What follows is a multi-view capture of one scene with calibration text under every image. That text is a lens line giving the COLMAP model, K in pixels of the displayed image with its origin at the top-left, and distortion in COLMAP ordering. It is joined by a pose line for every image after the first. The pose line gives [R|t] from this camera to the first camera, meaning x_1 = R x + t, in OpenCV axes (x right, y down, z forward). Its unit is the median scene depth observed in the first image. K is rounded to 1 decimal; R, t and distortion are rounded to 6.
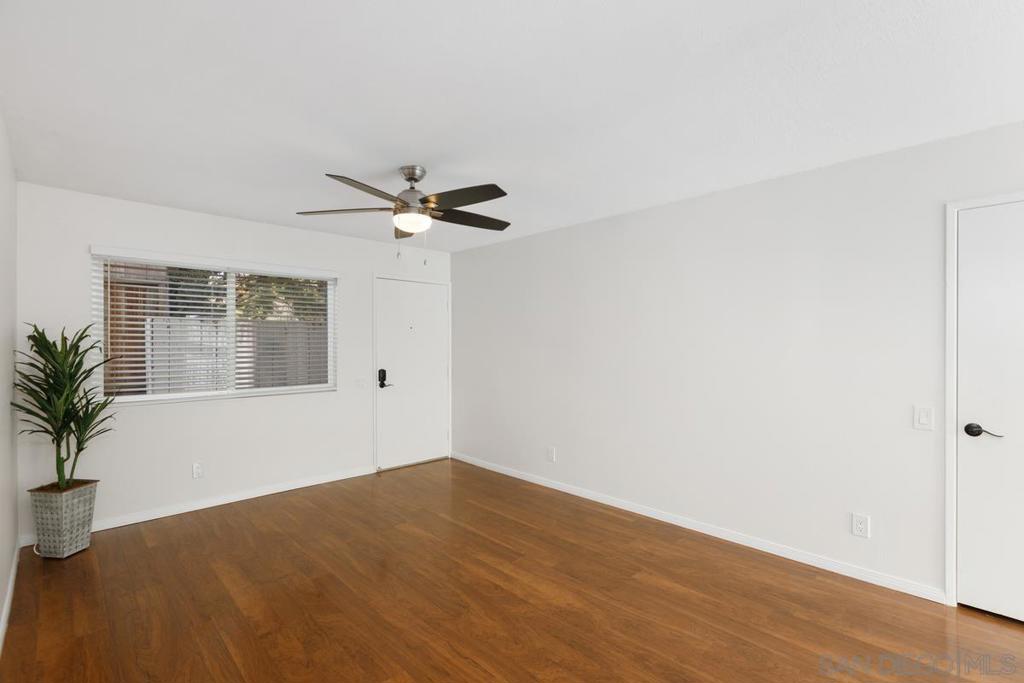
lens RADIAL K [[459.9, 0, 510.8], [0, 459.9, 345.6], [0, 0, 1]] dist [0.005350, -0.002891]
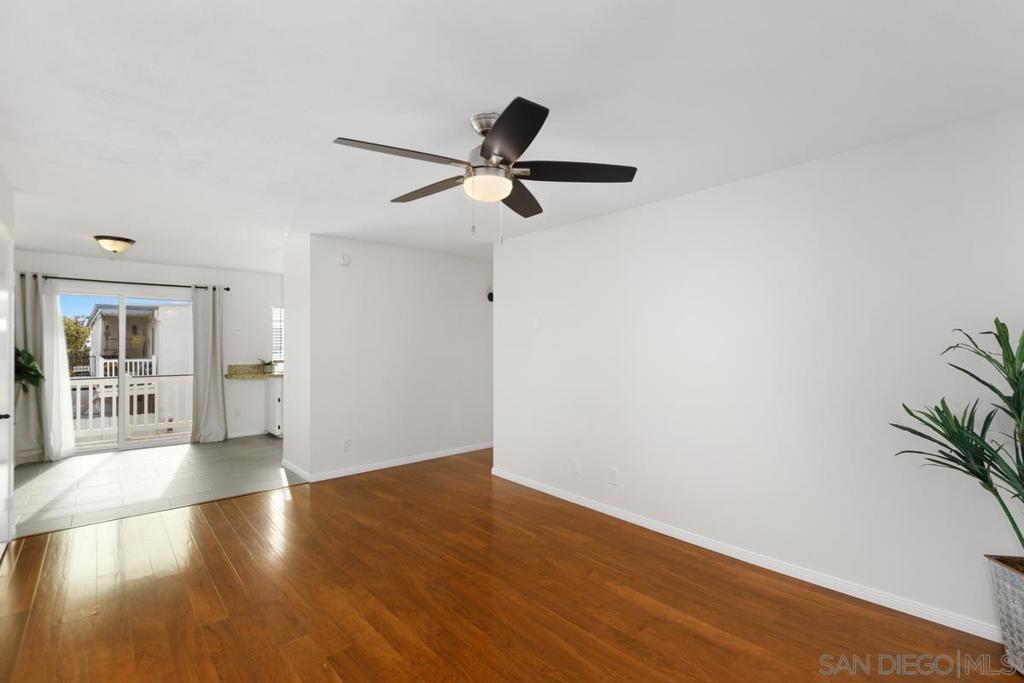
lens RADIAL K [[459.9, 0, 512.7], [0, 459.9, 342.8], [0, 0, 1]] dist [0.005350, -0.002891]
pose [[-0.999531, -0.001063, 0.030600, -0.268354], [-0.000945, 0.999992, 0.003888, -0.009456], [-0.030604, 0.003857, -0.999524, 1.703211]]
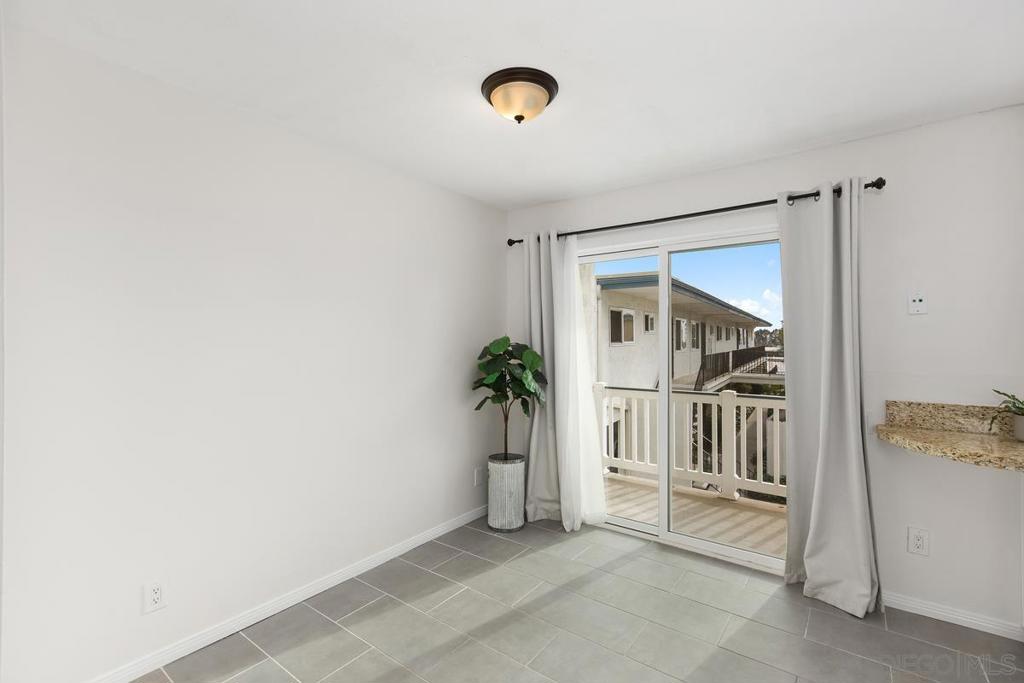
lens RADIAL K [[459.9, 0, 511.5], [0, 459.9, 336.5], [0, 0, 1]] dist [0.005350, -0.002891]
pose [[-0.162812, 0.005349, 0.986643, 0.512681], [0.007291, 0.999965, -0.004218, -0.002695], [-0.986630, 0.006507, -0.162845, 0.253285]]
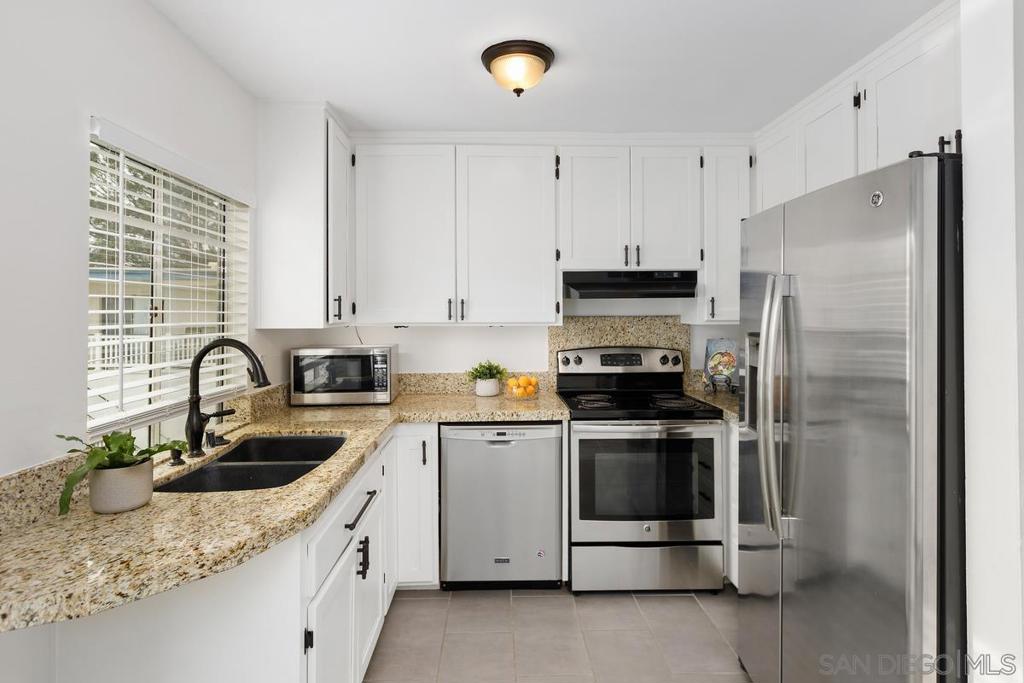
lens RADIAL K [[548.0, 0, 511.2], [0, 548.0, 308.6], [0, 0, 1]] dist [0.001803, -0.001431]
pose [[-0.668812, -0.006889, -0.743400, 1.182321], [-0.003051, 0.999974, -0.006522, -0.017571], [0.743426, -0.002094, -0.668815, -0.031702]]
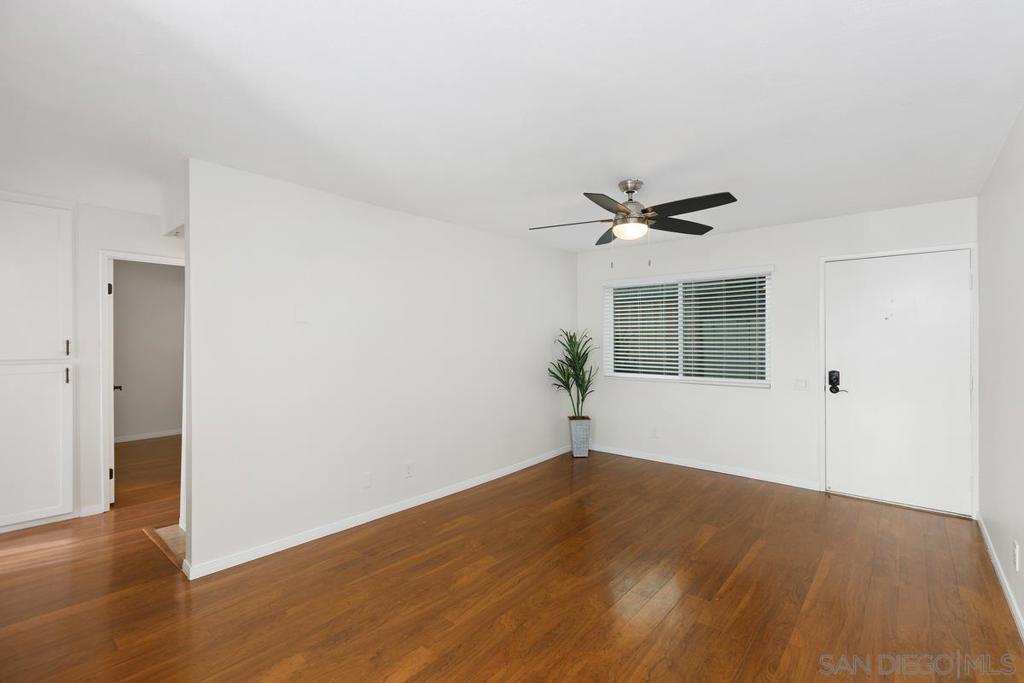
lens RADIAL K [[459.9, 0, 513.7], [0, 459.9, 339.1], [0, 0, 1]] dist [0.005350, -0.002891]
pose [[0.097752, 0.000557, -0.995211, 0.823464], [-0.002252, 0.999997, 0.000338, -0.006119], [0.995208, 0.002209, 0.097753, 0.588225]]
